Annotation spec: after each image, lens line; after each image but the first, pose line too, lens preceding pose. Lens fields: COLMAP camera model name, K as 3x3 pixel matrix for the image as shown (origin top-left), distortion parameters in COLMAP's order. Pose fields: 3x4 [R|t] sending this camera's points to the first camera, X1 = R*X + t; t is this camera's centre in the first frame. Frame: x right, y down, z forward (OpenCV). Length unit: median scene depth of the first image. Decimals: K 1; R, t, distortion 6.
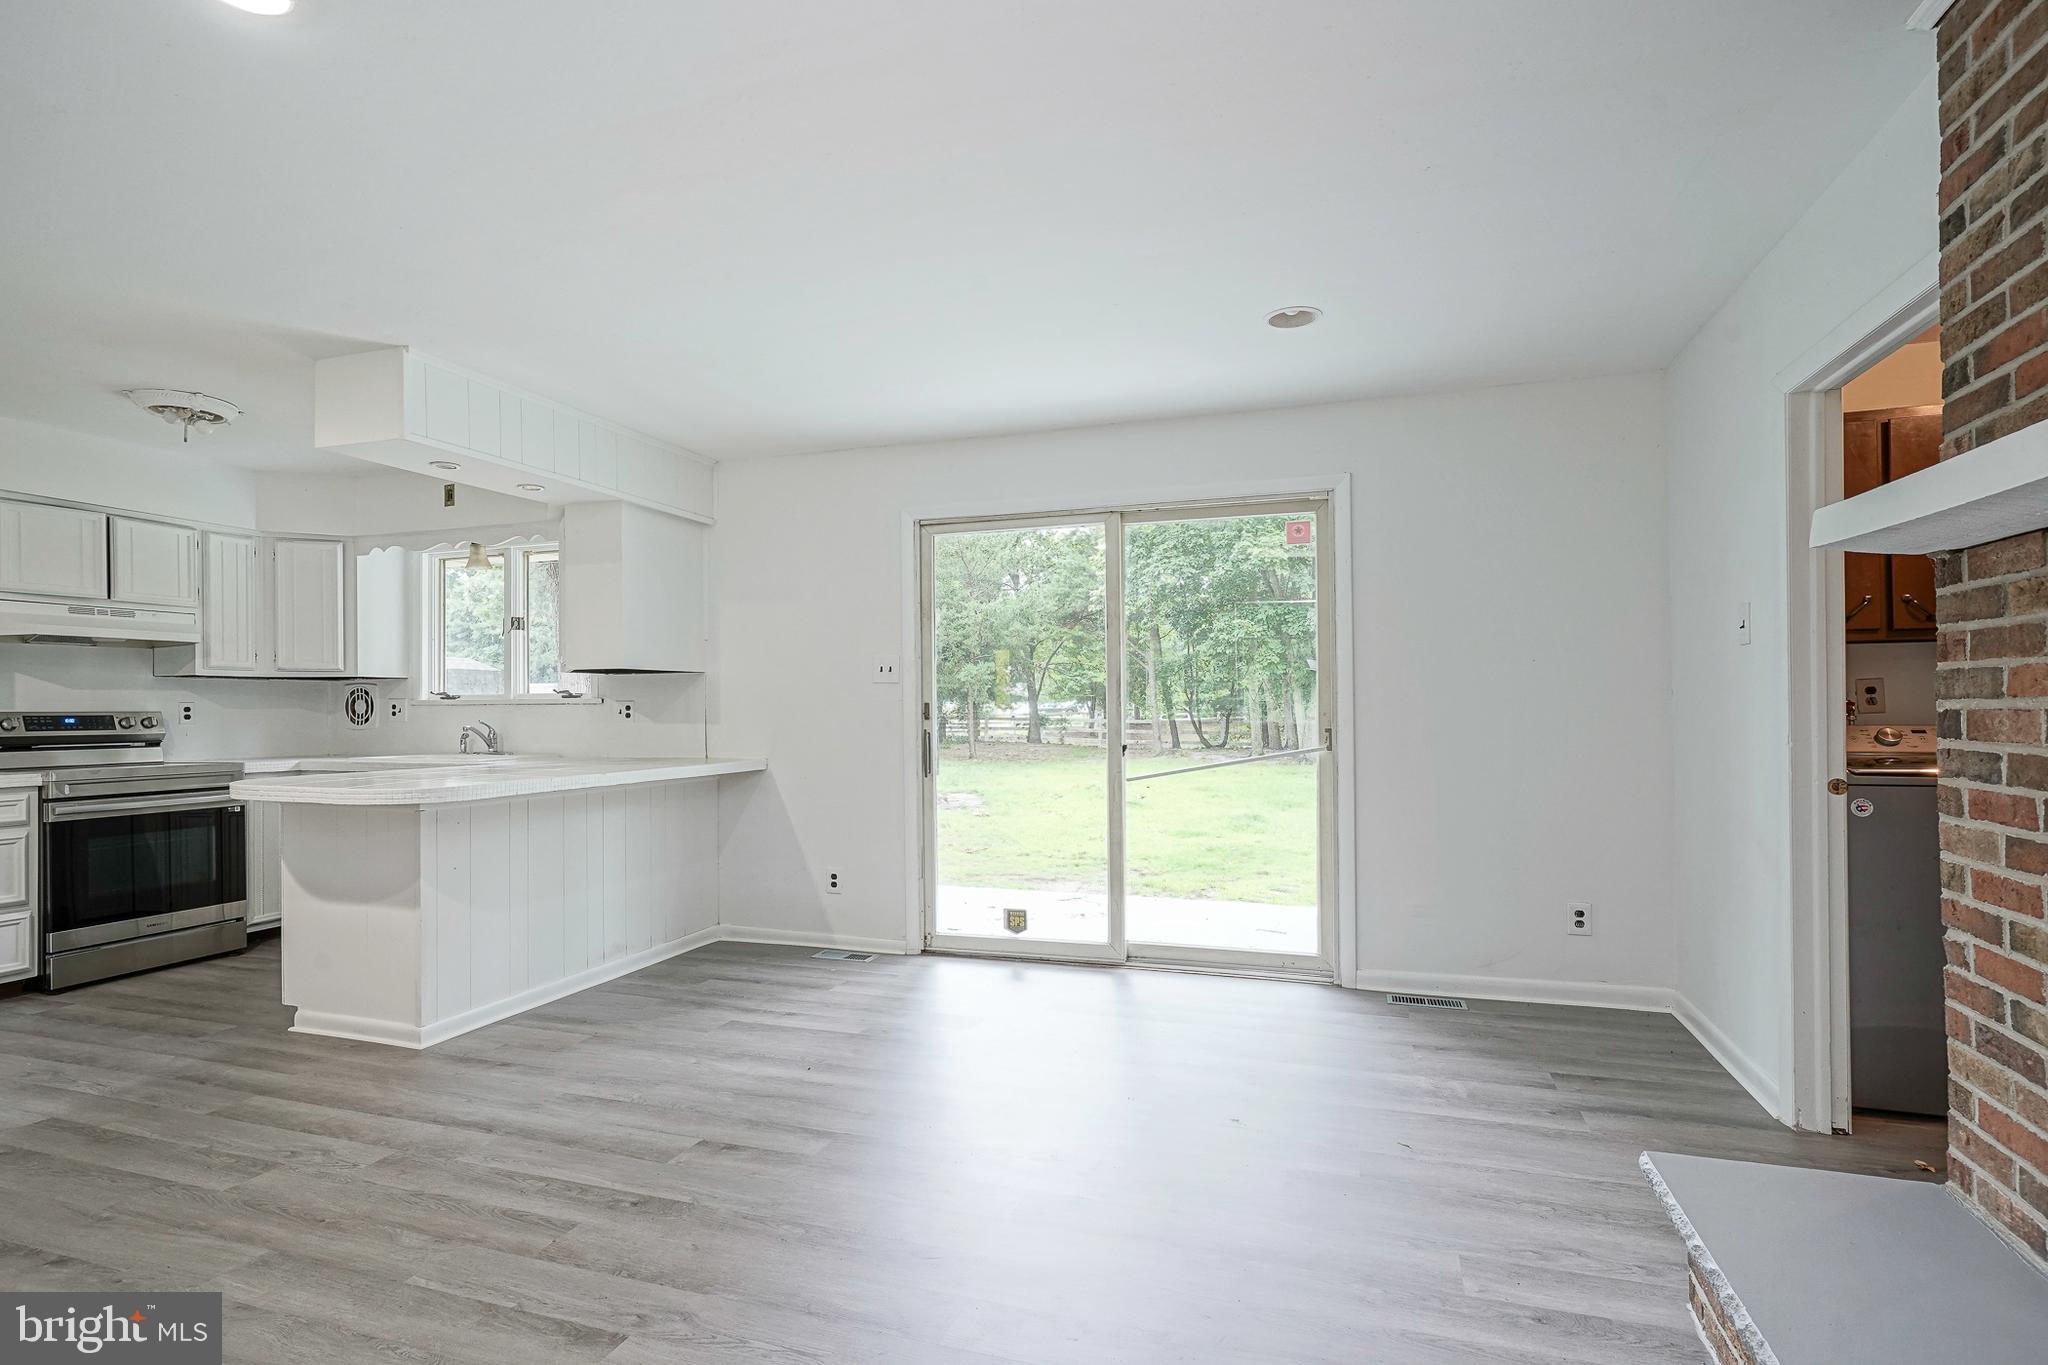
lens RADIAL K [[1007.2, 0, 1057.3], [0, 1007.2, 710.2], [0, 0, 1]] dist [-0.004737, 0.002832]
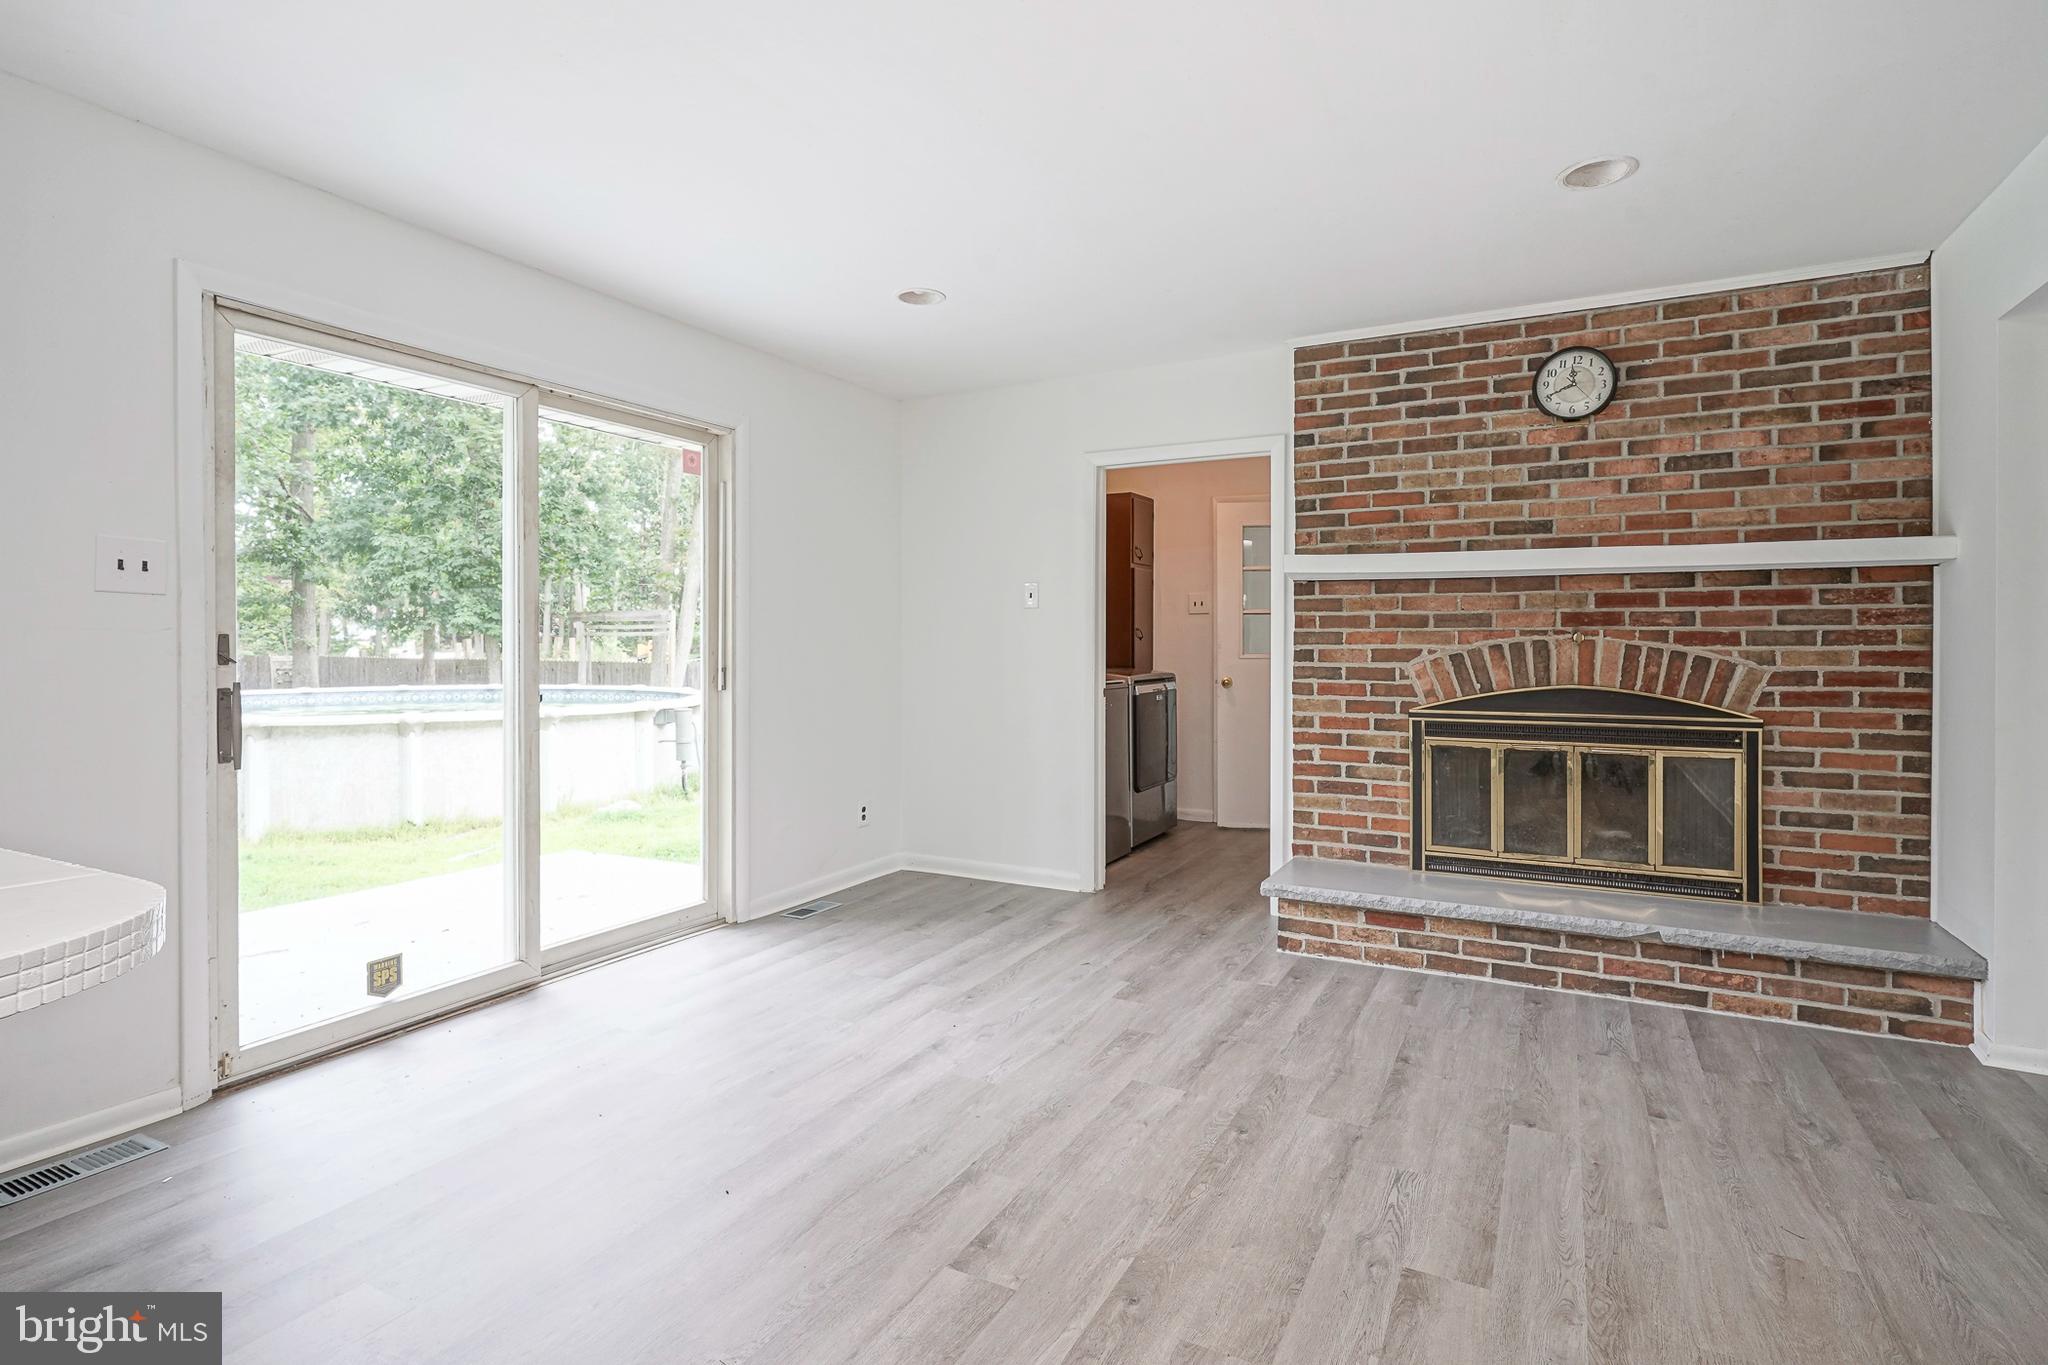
lens RADIAL K [[1007.2, 0, 1041.3], [0, 1007.2, 649.0], [0, 0, 1]] dist [-0.004737, 0.002832]
pose [[0.176114, 0.002881, 0.984366, -0.618187], [-0.000889, 0.999996, -0.002768, 0.002523], [-0.984369, -0.000388, 0.176116, 0.491929]]
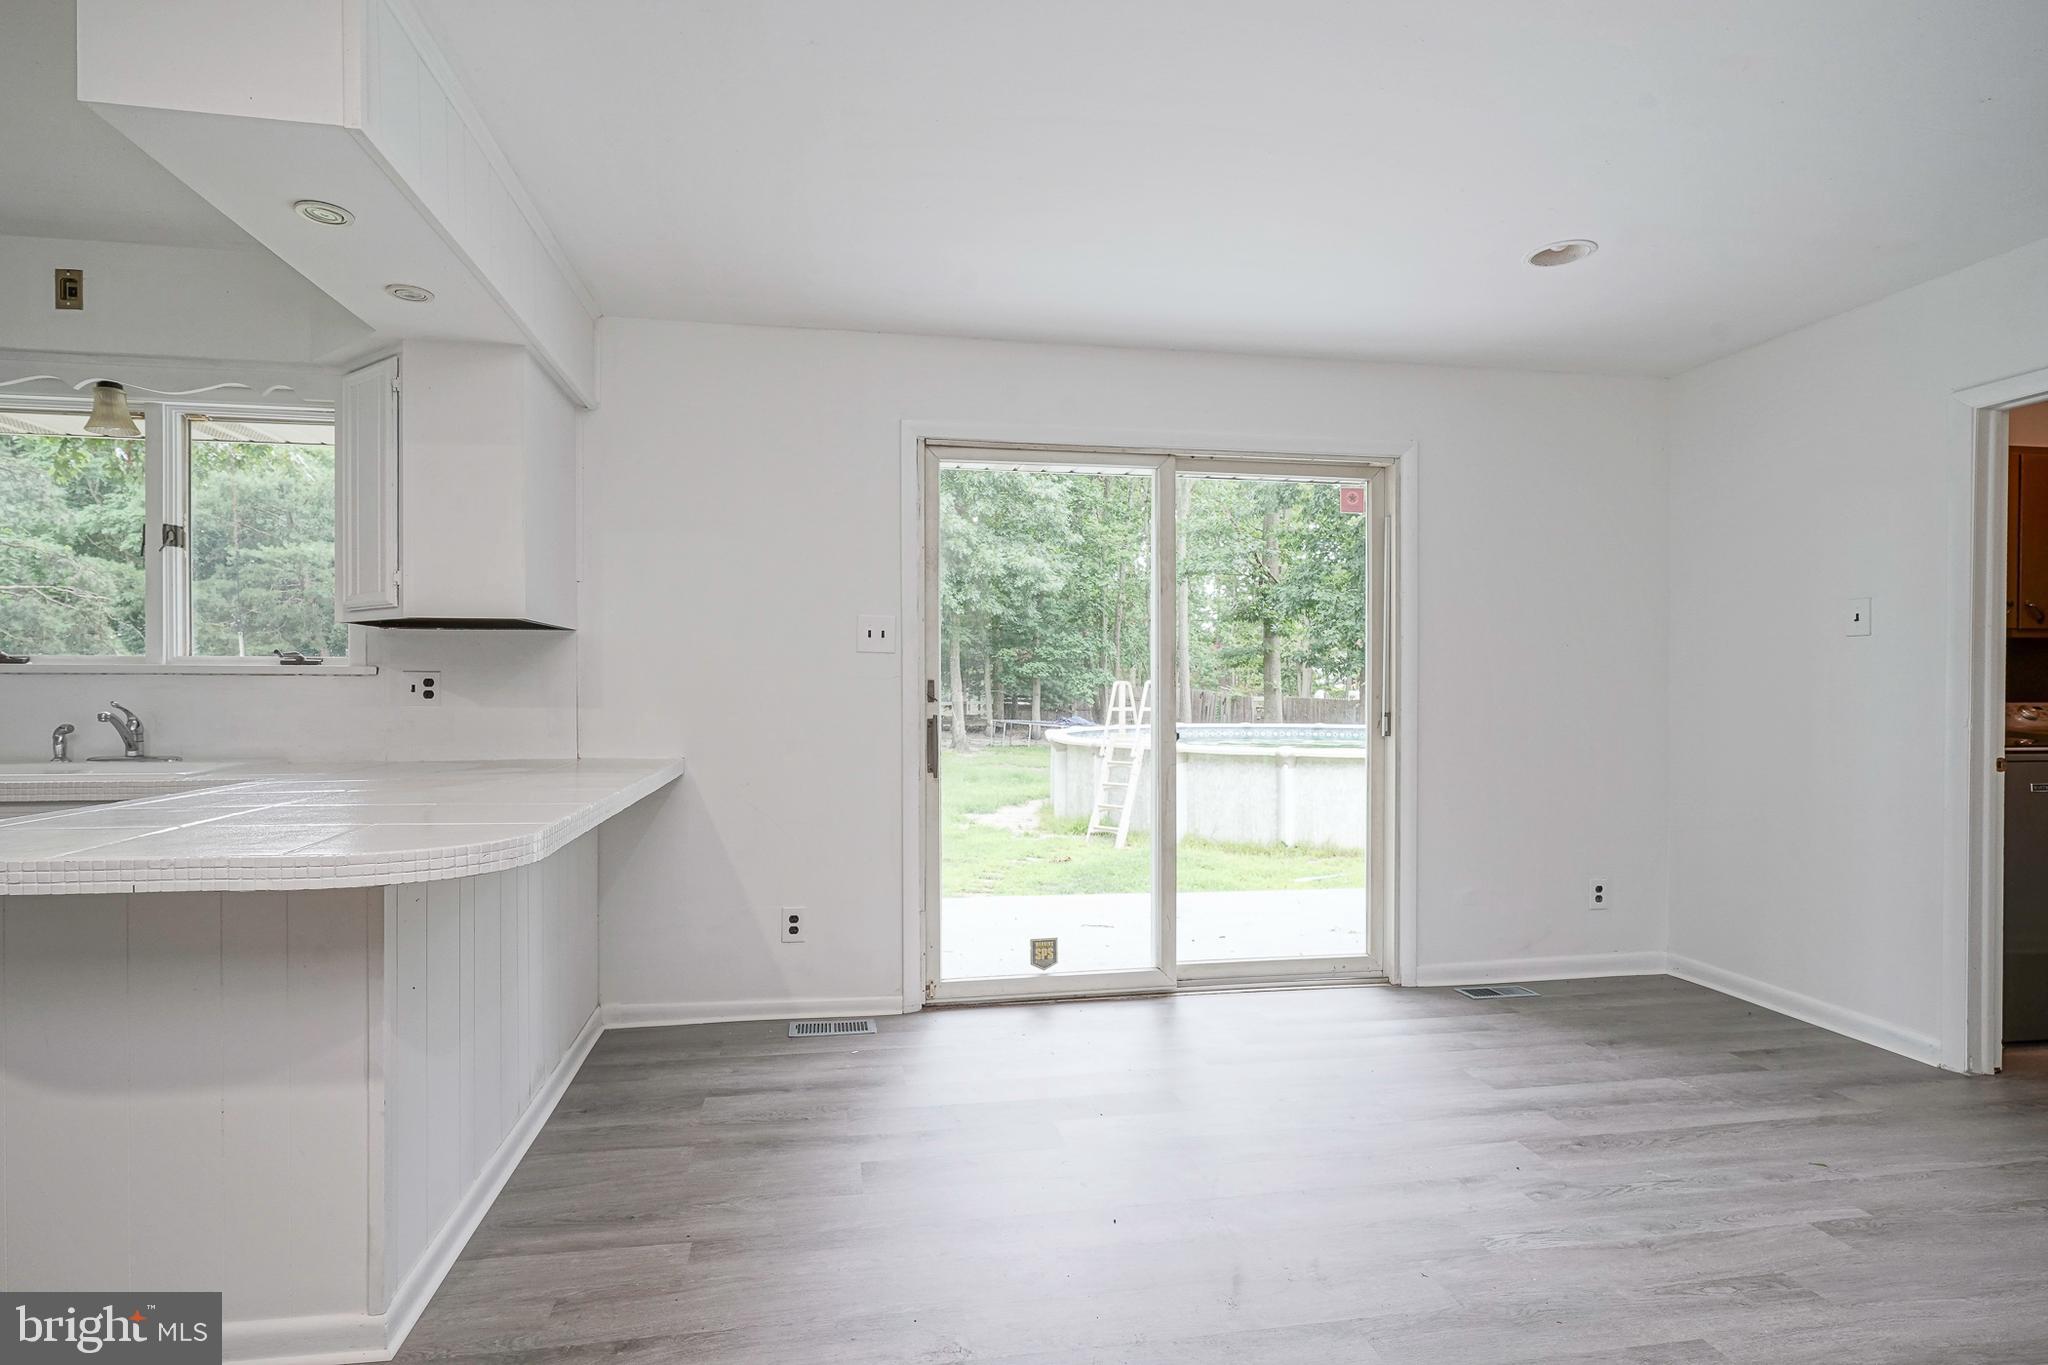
lens RADIAL K [[1007.2, 0, 1015.3], [0, 1007.2, 697.8], [0, 0, 1]] dist [-0.004737, 0.002832]
pose [[0.889547, 0.003084, 0.456833, -0.441801], [-0.007108, 0.999950, 0.007091, 0.000684], [-0.456788, -0.009555, 0.889524, 0.310329]]
